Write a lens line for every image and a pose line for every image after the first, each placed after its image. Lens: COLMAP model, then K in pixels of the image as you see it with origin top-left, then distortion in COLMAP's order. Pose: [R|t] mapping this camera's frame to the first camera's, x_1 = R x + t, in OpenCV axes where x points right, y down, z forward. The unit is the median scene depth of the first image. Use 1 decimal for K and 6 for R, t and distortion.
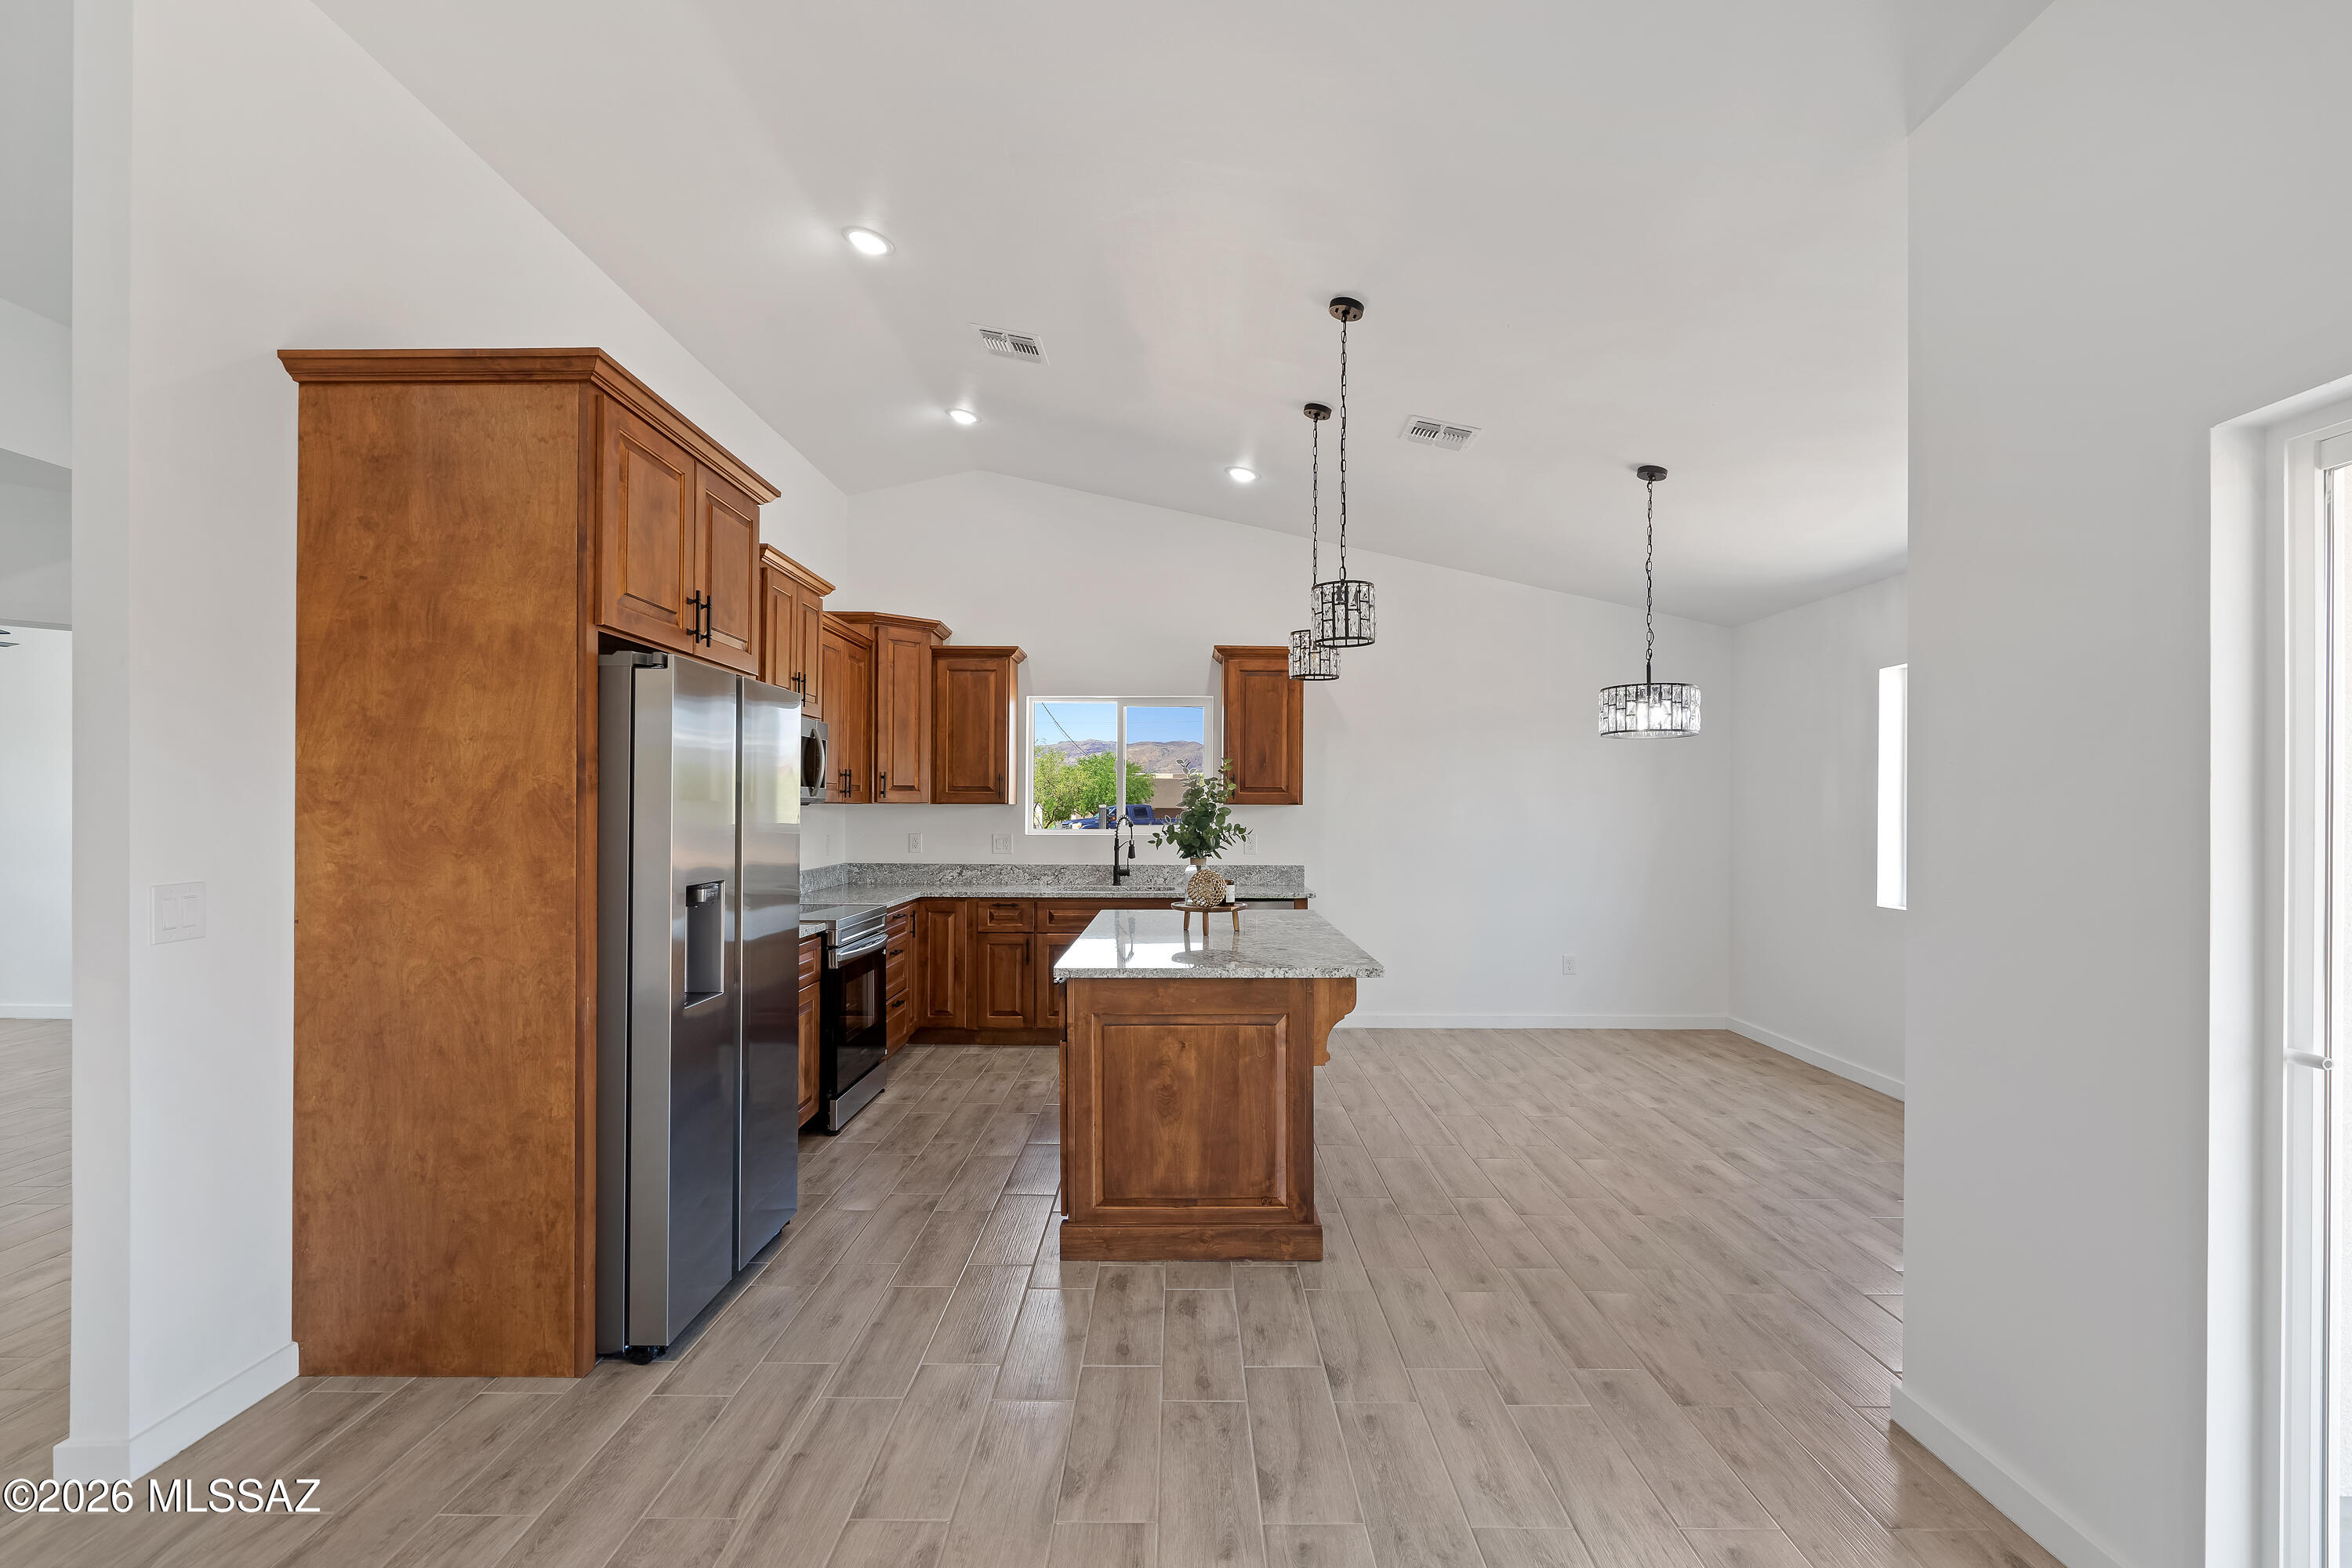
lens RADIAL K [[1077.2, 0, 1177.3], [0, 1077.2, 809.8], [0, 0, 1]] dist [-0.000270, 0.000196]
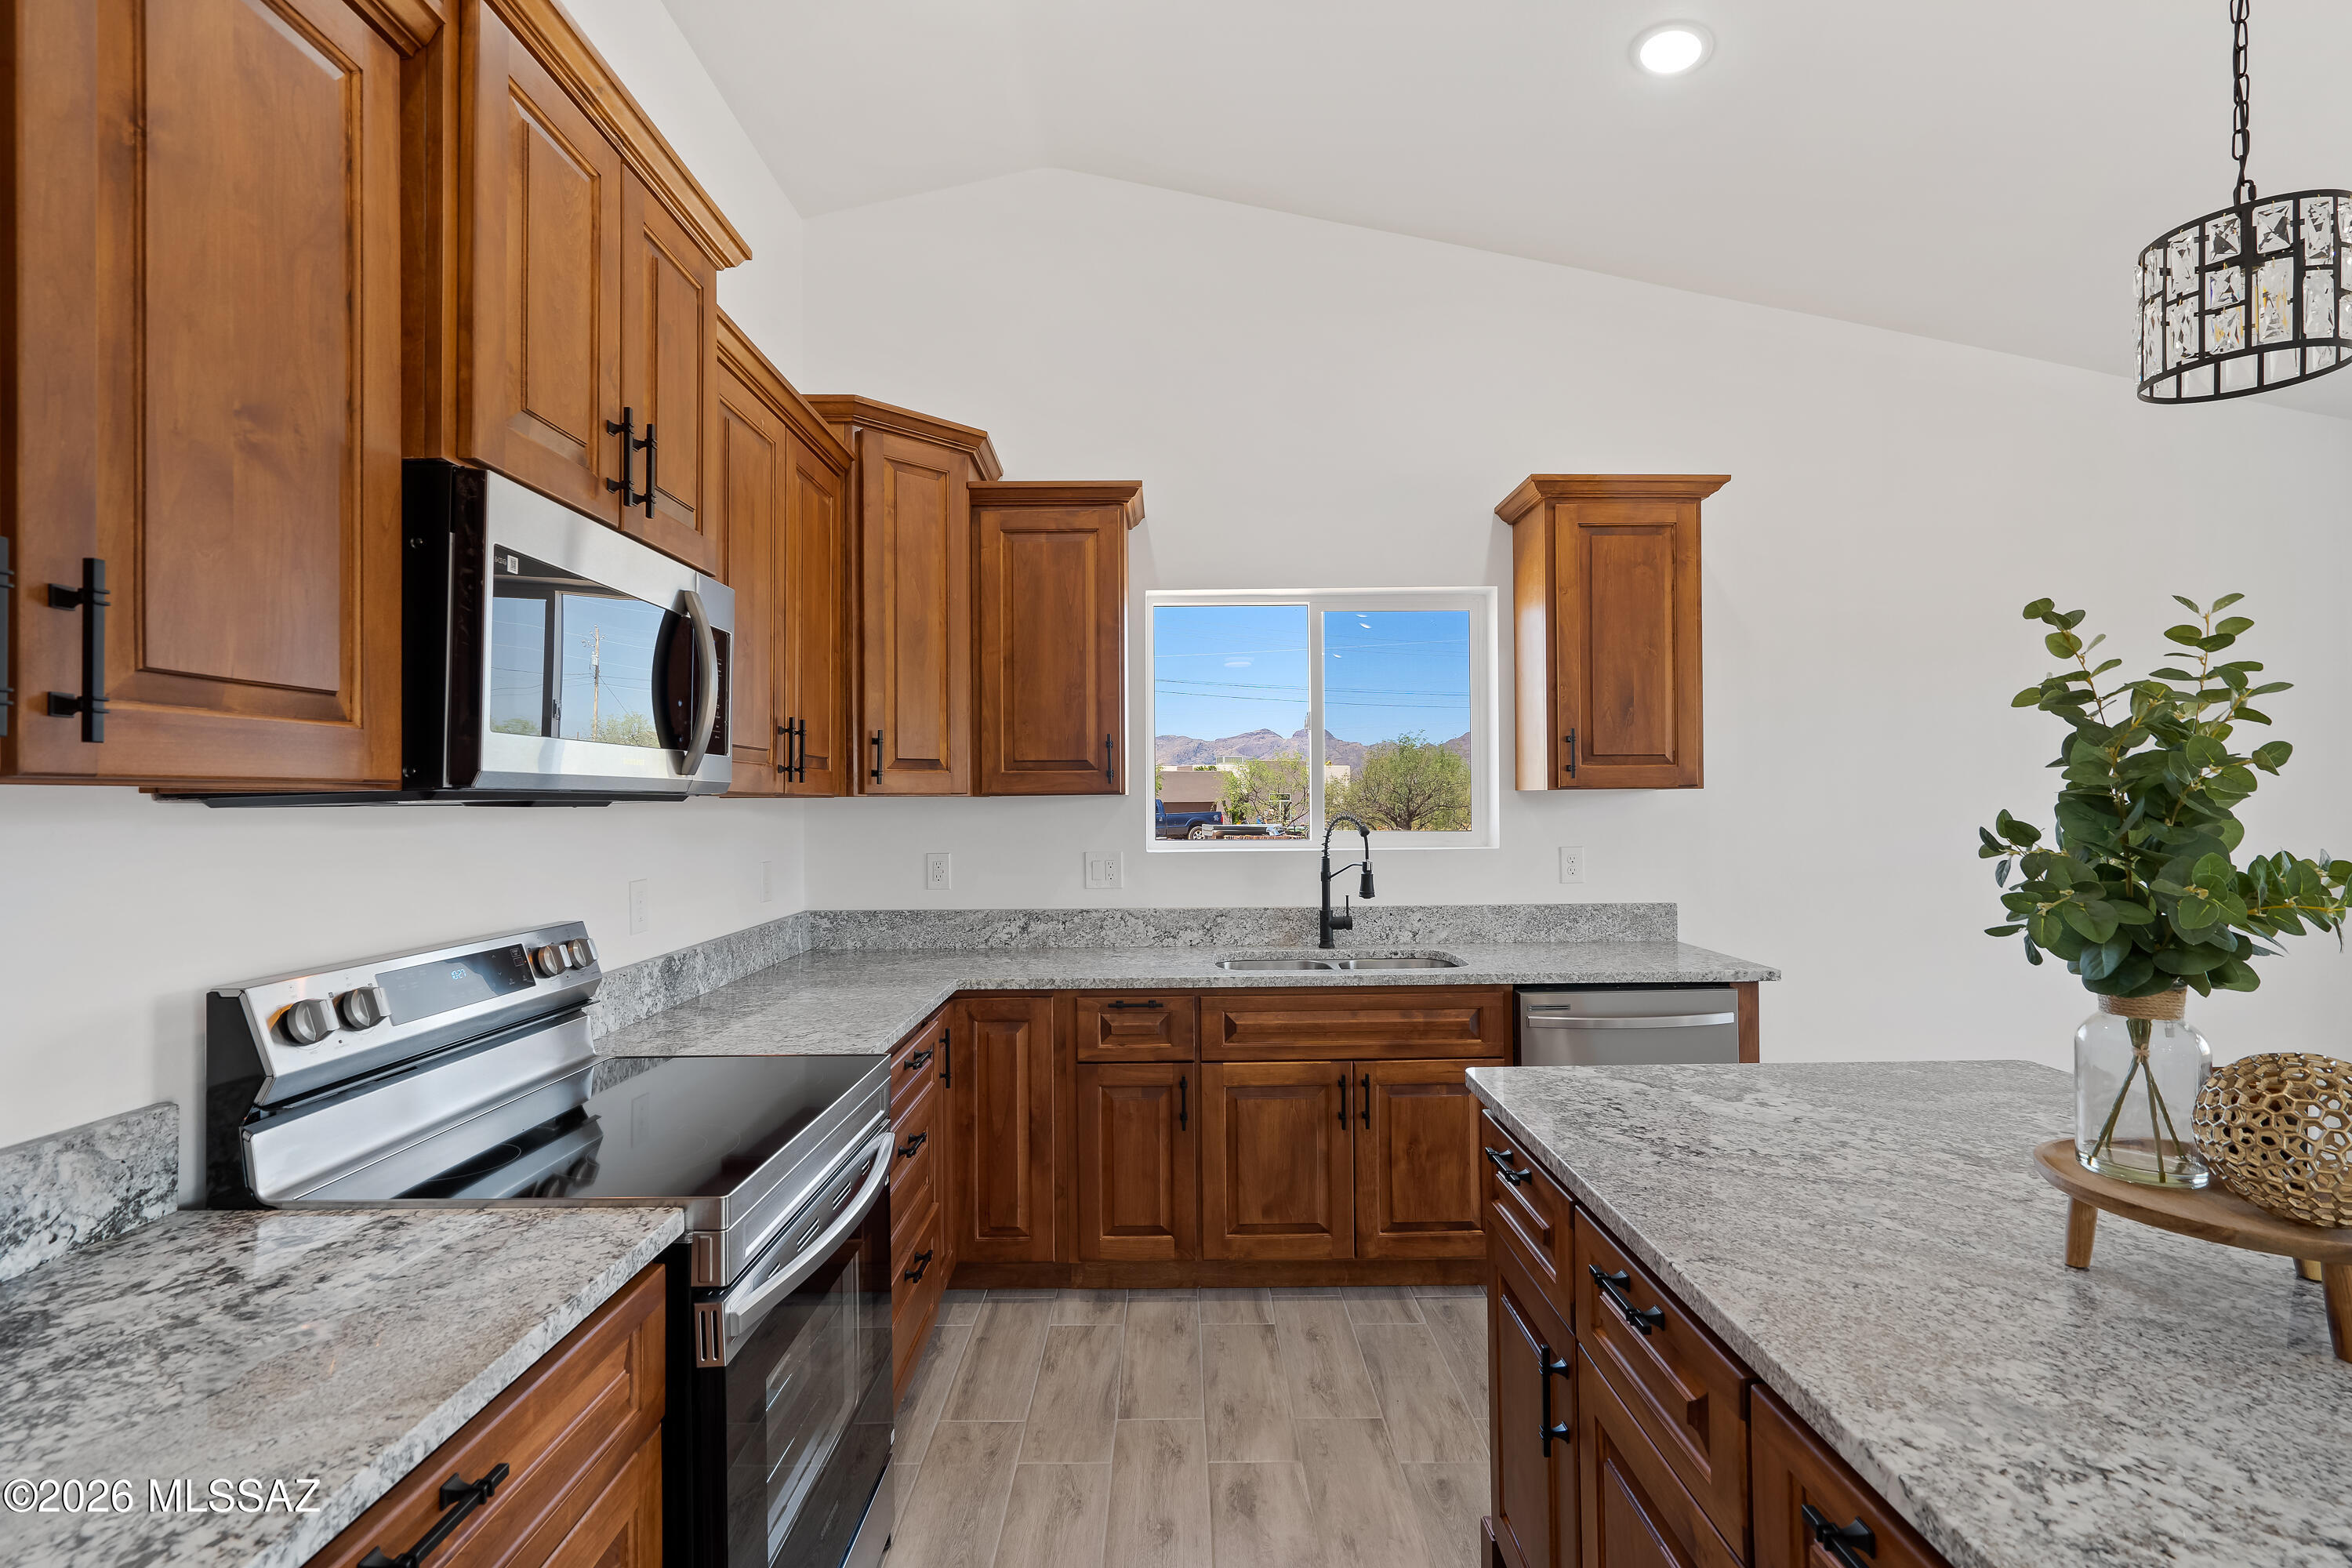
lens RADIAL K [[1077.2, 0, 1180.5], [0, 1077.2, 794.0], [0, 0, 1]] dist [-0.000270, 0.000196]
pose [[0.999847, -0.013205, 0.011464, -0.335531], [0.013314, 0.999867, -0.009434, -0.000863], [-0.011338, 0.009585, 0.999890, 1.214692]]
